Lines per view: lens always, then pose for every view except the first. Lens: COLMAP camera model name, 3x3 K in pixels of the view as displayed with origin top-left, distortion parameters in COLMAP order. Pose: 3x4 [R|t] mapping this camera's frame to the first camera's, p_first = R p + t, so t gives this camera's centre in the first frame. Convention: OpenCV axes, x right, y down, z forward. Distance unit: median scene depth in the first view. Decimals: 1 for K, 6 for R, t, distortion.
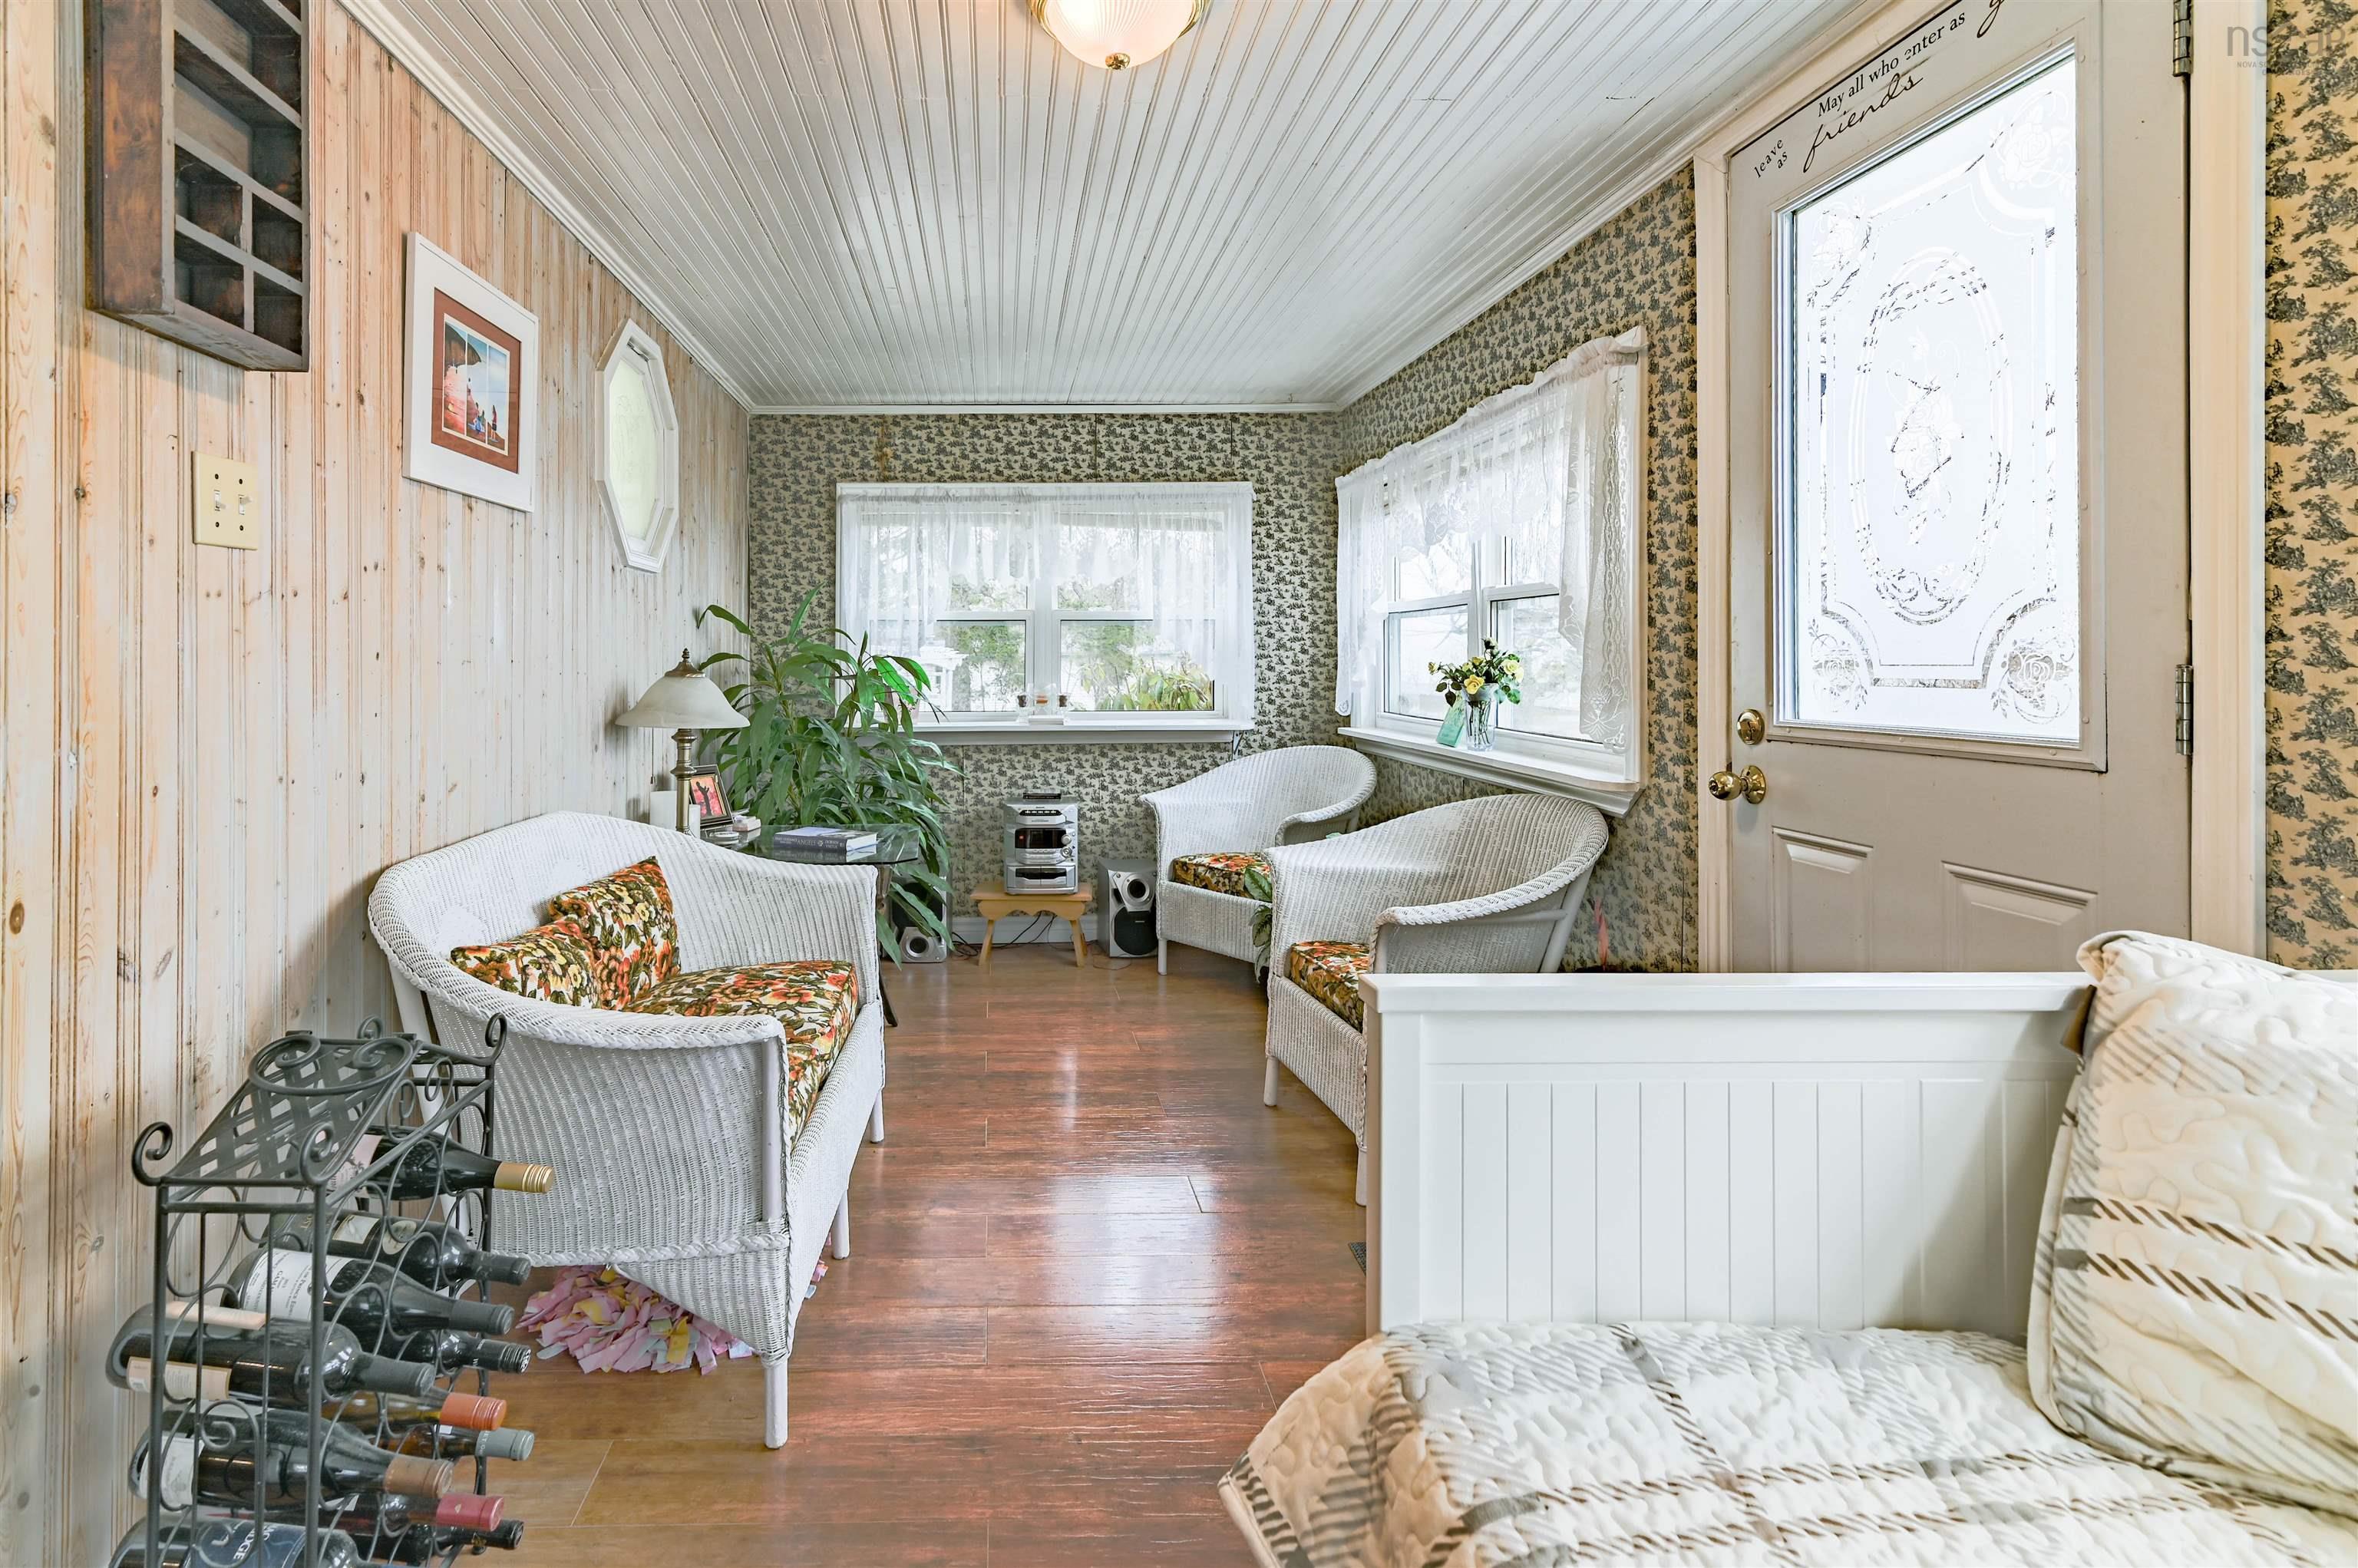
lens RADIAL K [[1087.8, 0, 1178.9], [0, 1087.8, 665.7], [0, 0, 1]] dist [0.013229, -0.000849]
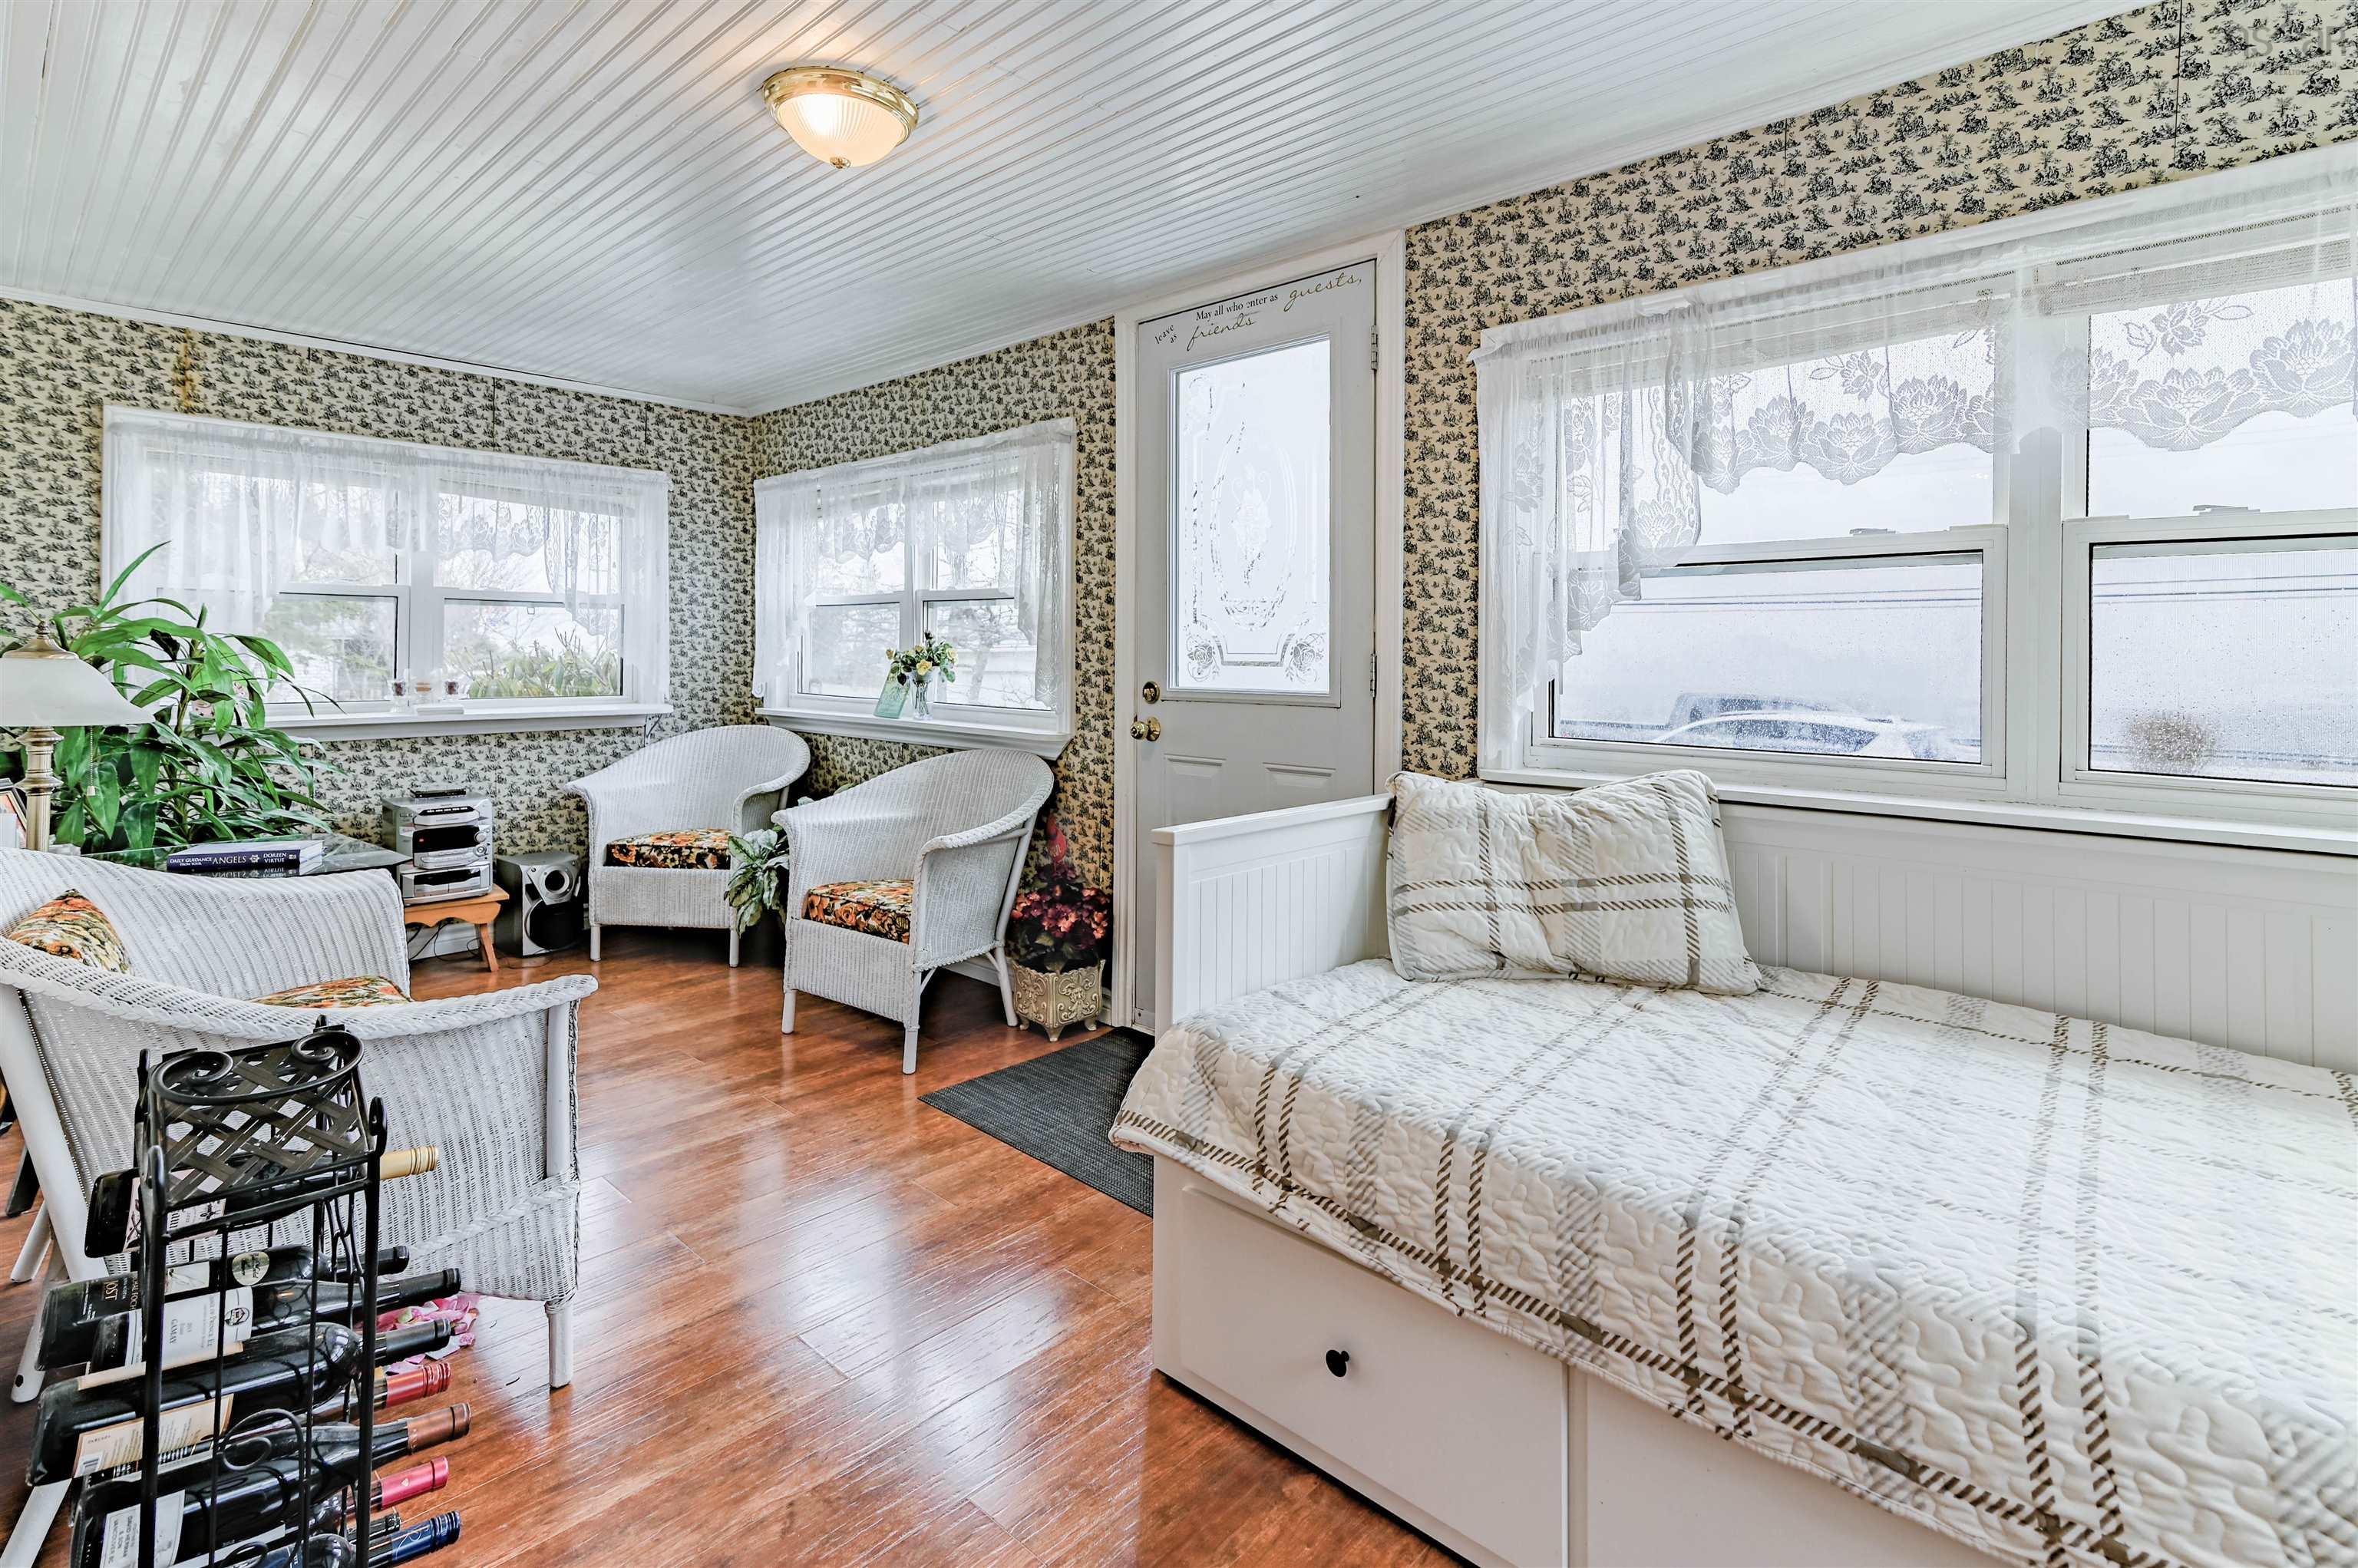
lens RADIAL K [[1108.9, 0, 1175.8], [0, 1108.9, 664.2], [0, 0, 1]] dist [0.026032, -0.000570]
pose [[0.700920, 0.000097, 0.713240, -0.384954], [-0.005971, 0.999966, 0.005731, 0.003955], [-0.713215, -0.008276, 0.700896, -0.093652]]
